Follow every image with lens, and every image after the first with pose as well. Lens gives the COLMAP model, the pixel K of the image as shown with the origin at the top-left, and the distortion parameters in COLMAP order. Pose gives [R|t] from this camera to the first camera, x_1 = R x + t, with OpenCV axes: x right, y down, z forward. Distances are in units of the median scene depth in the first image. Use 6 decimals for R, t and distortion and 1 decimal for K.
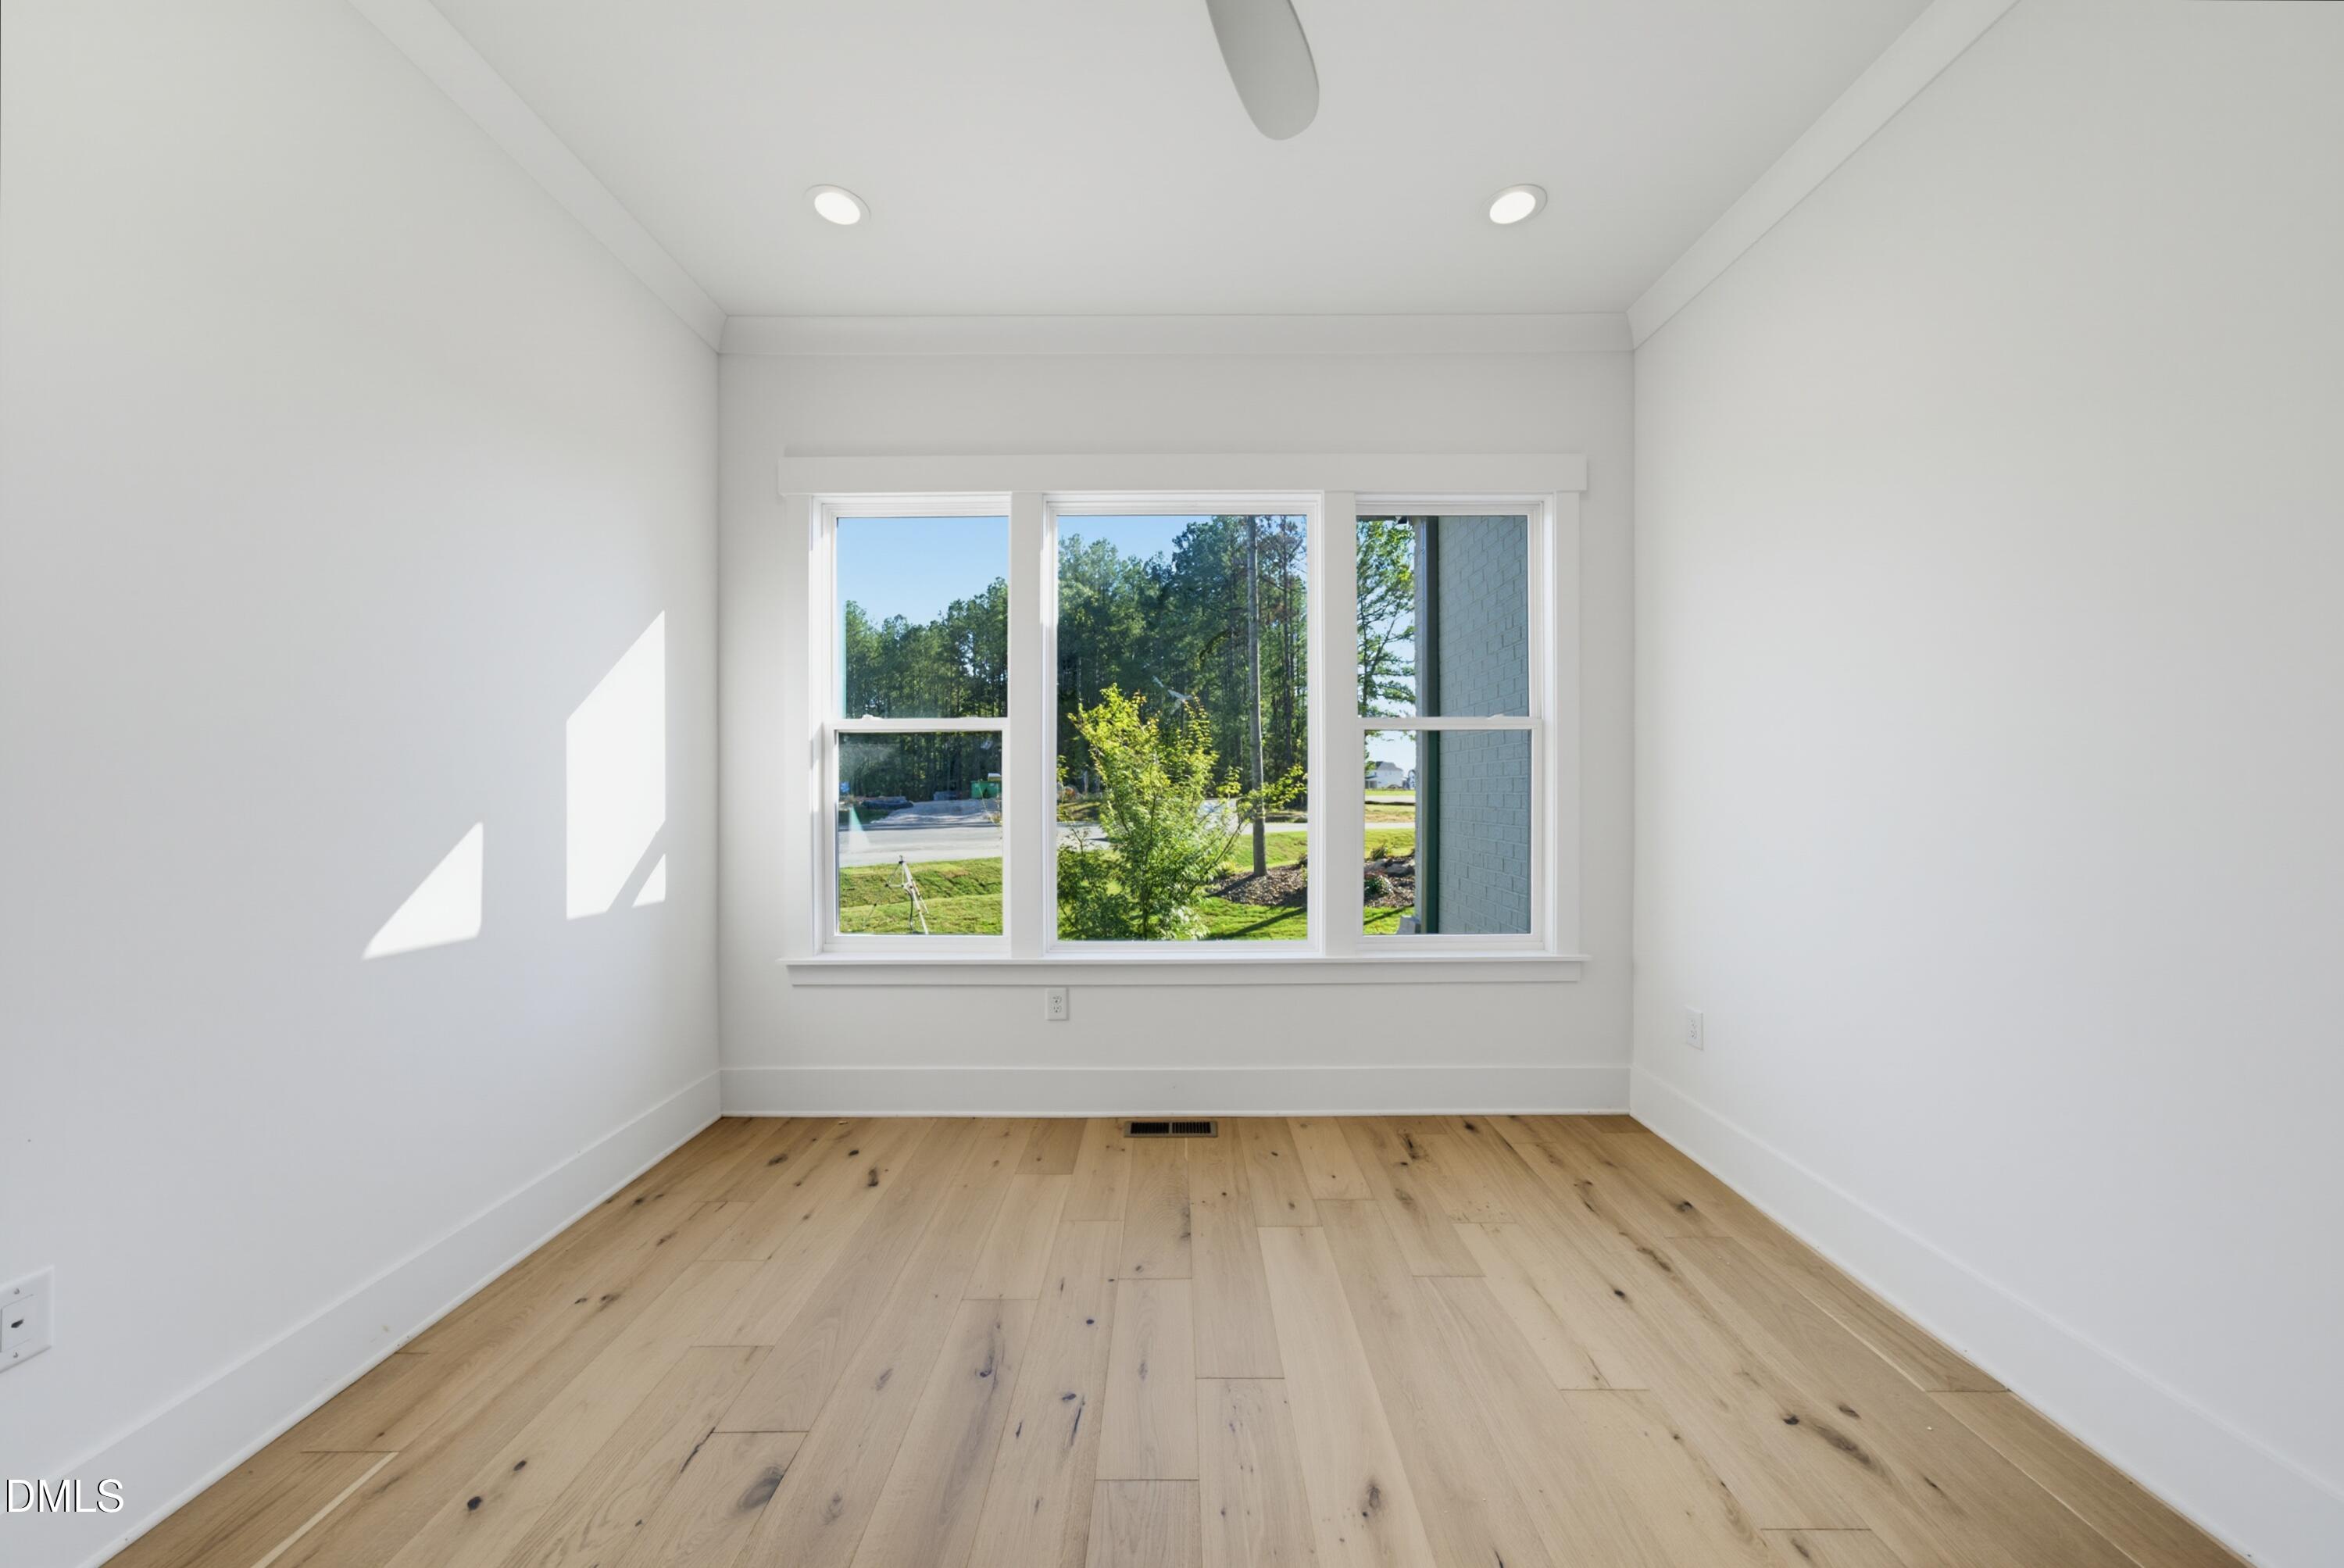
lens RADIAL K [[807.2, 0, 1172.0], [0, 807.2, 784.0], [0, 0, 1]] dist [-0.028736, 0.016621]
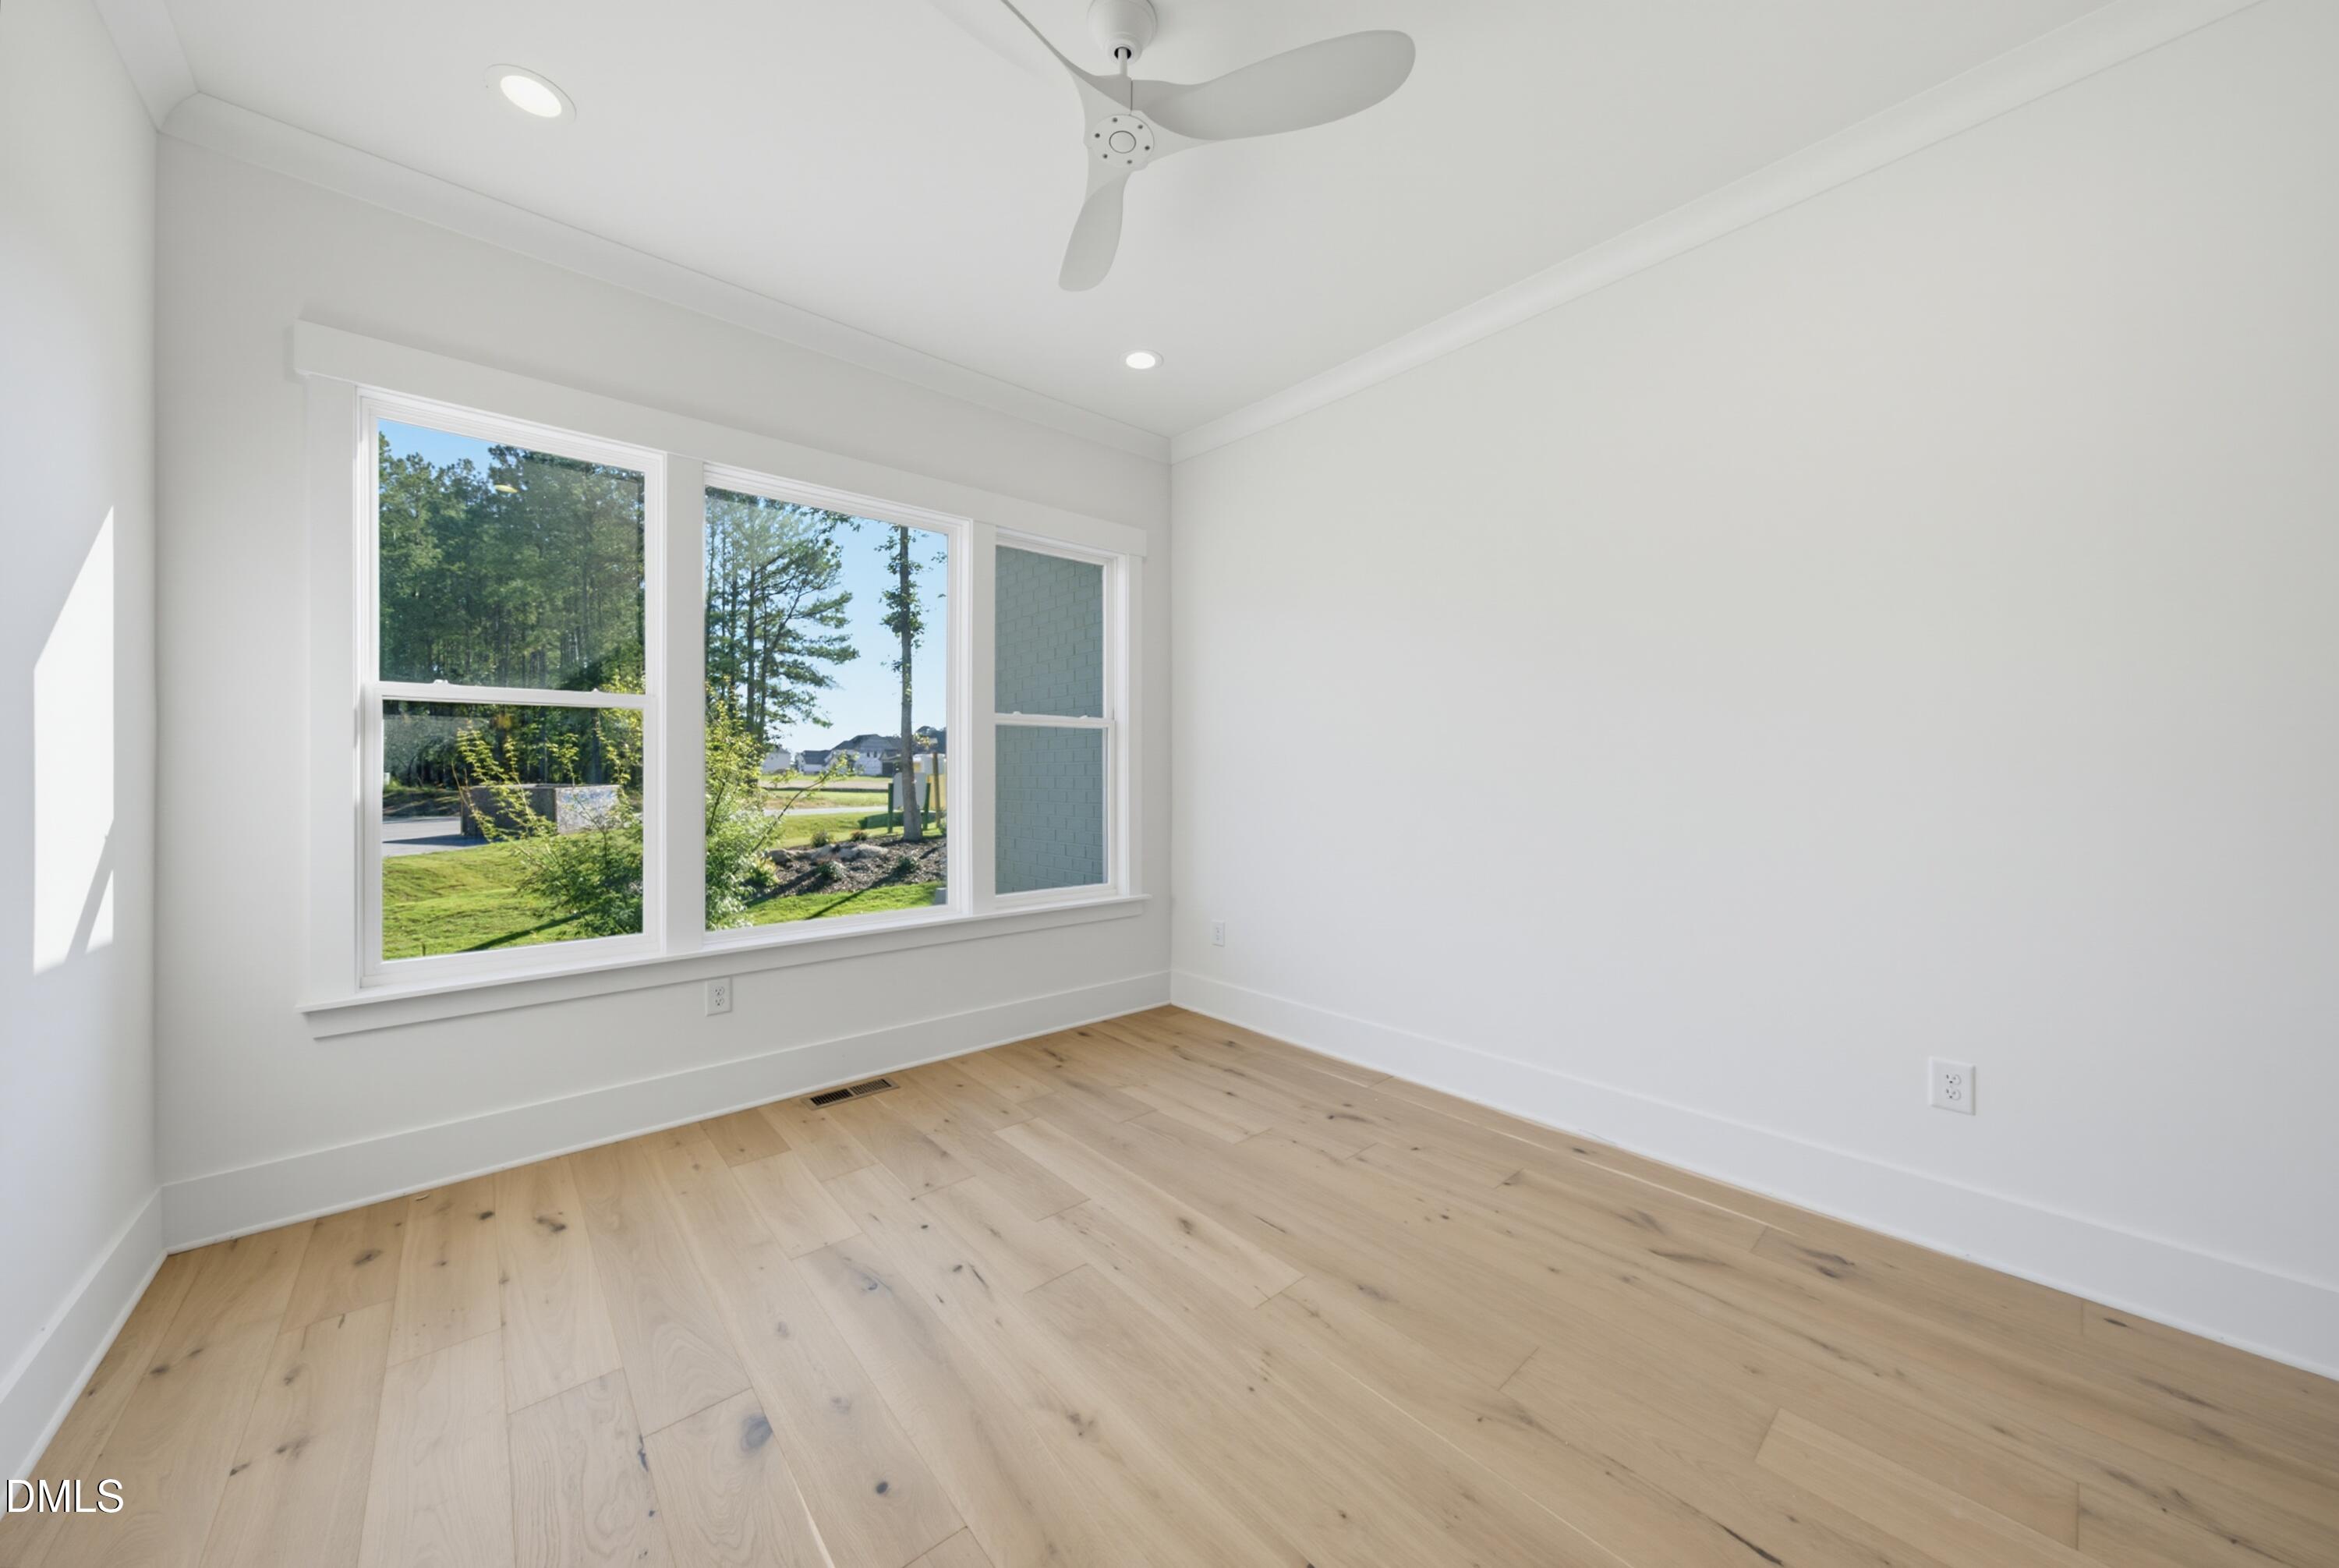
lens RADIAL K [[798.6, 0, 1176.2], [0, 798.6, 778.1], [0, 0, 1]] dist [-0.020904, 0.008512]
pose [[0.752879, -0.003380, 0.658151, -0.359379], [-0.004171, 0.999942, 0.009907, -0.000954], [-0.658146, -0.010204, 0.752821, -0.070450]]
